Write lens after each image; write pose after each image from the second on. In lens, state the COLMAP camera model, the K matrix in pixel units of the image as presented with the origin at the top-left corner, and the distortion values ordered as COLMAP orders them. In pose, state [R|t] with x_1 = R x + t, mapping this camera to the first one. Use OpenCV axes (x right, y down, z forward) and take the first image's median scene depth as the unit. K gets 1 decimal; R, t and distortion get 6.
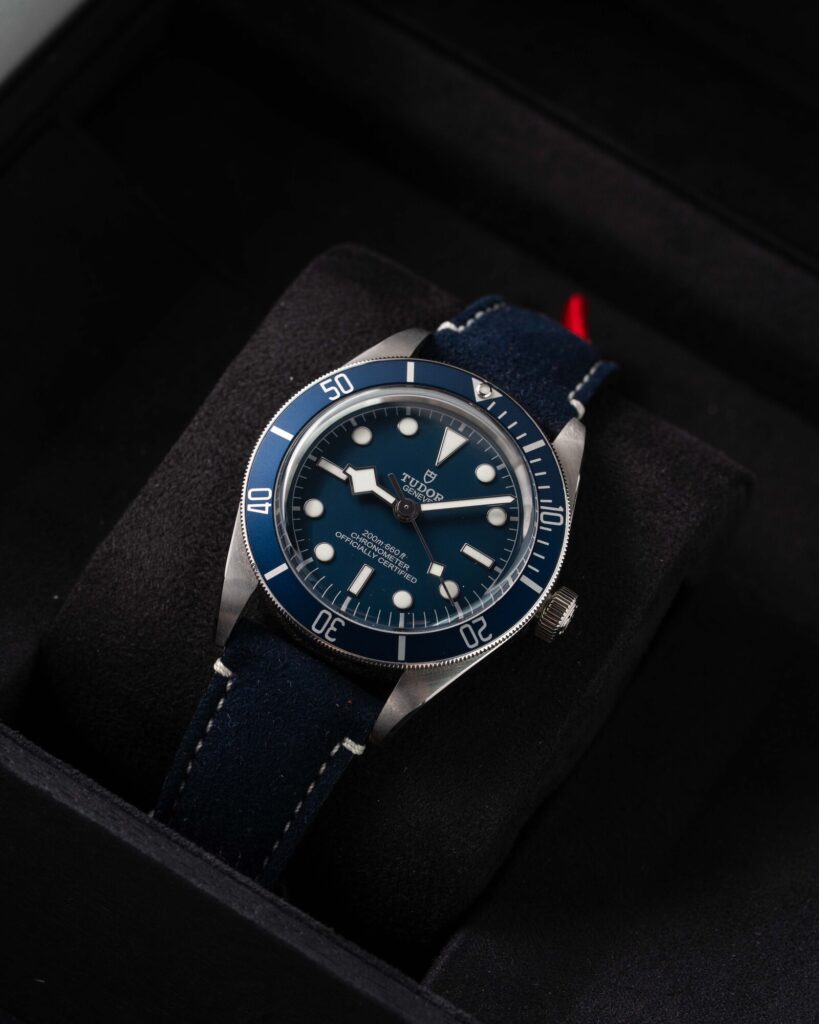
lens RADIAL K [[4476.2, 0, 410.8], [0, 4476.2, 511.0], [0, 0, 1]] dist [0.066854, 0.000000]
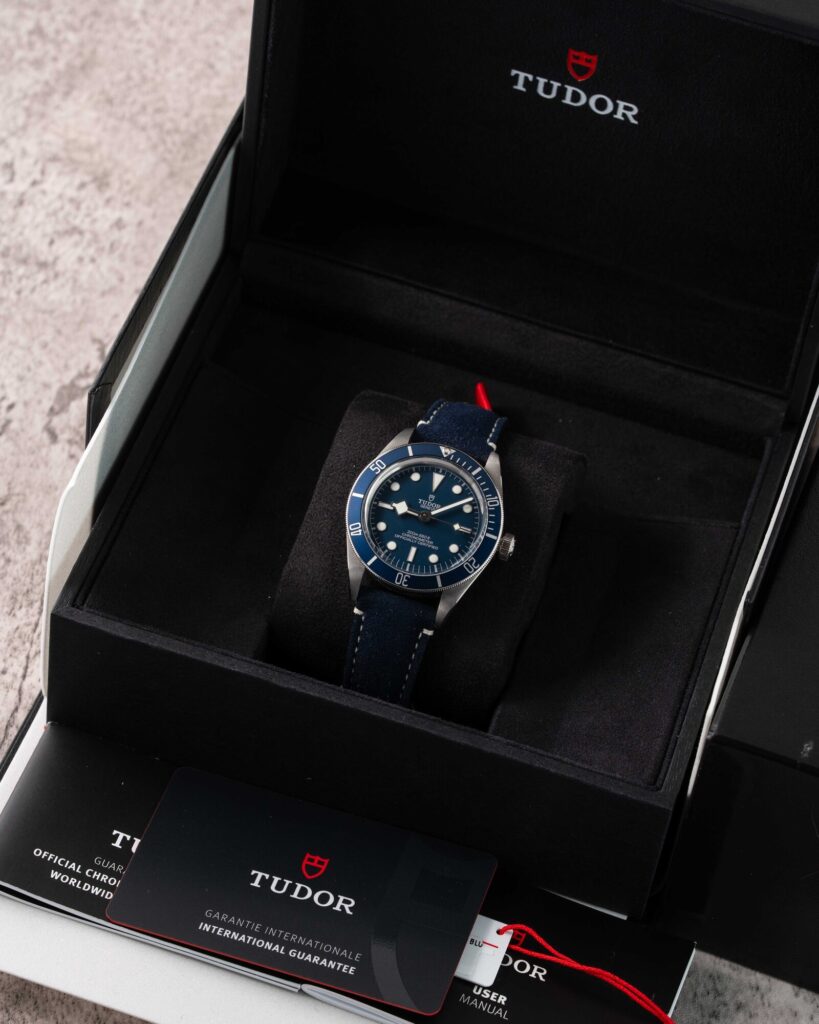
lens RADIAL K [[4476.2, 0, 409.0], [0, 4476.2, 512.2], [0, 0, 1]] dist [0.066854, 0.000000]
pose [[0.969100, -0.246656, -0.002427, -0.002564], [0.246621, 0.968673, 0.029168, -0.064472], [-0.004843, -0.028865, 0.999572, -1.082452]]
